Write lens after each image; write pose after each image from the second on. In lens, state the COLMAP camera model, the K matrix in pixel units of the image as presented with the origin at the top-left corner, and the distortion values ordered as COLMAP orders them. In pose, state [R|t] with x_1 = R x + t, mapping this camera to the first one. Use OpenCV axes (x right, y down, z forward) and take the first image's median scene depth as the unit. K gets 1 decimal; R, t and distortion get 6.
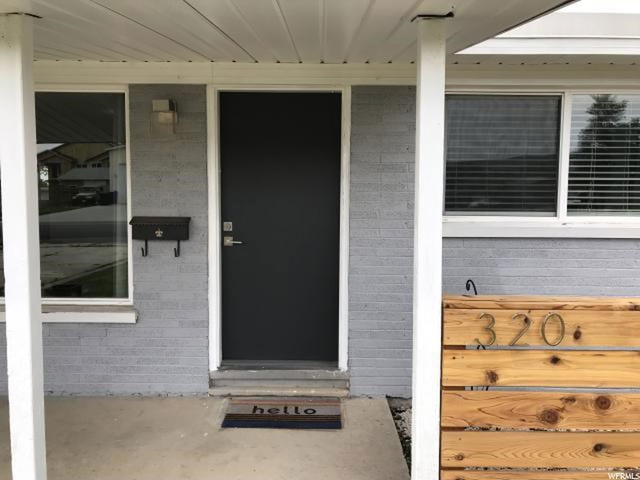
lens RADIAL K [[598.1, 0, 320.9], [0, 598.1, 246.8], [0, 0, 1]] dist [-0.008789, 0.000000]
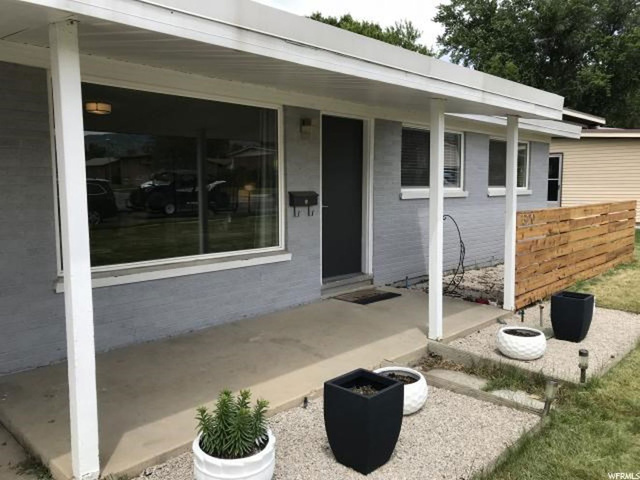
lens RADIAL K [[526.3, 0, 320.7], [0, 526.3, 234.2], [0, 0, 1]] dist [0.043115, -0.027494]
pose [[0.691428, -0.076820, 0.718350, -1.220616], [0.056141, 0.997037, 0.052586, -0.007292], [-0.720261, 0.003970, 0.693692, -0.004428]]
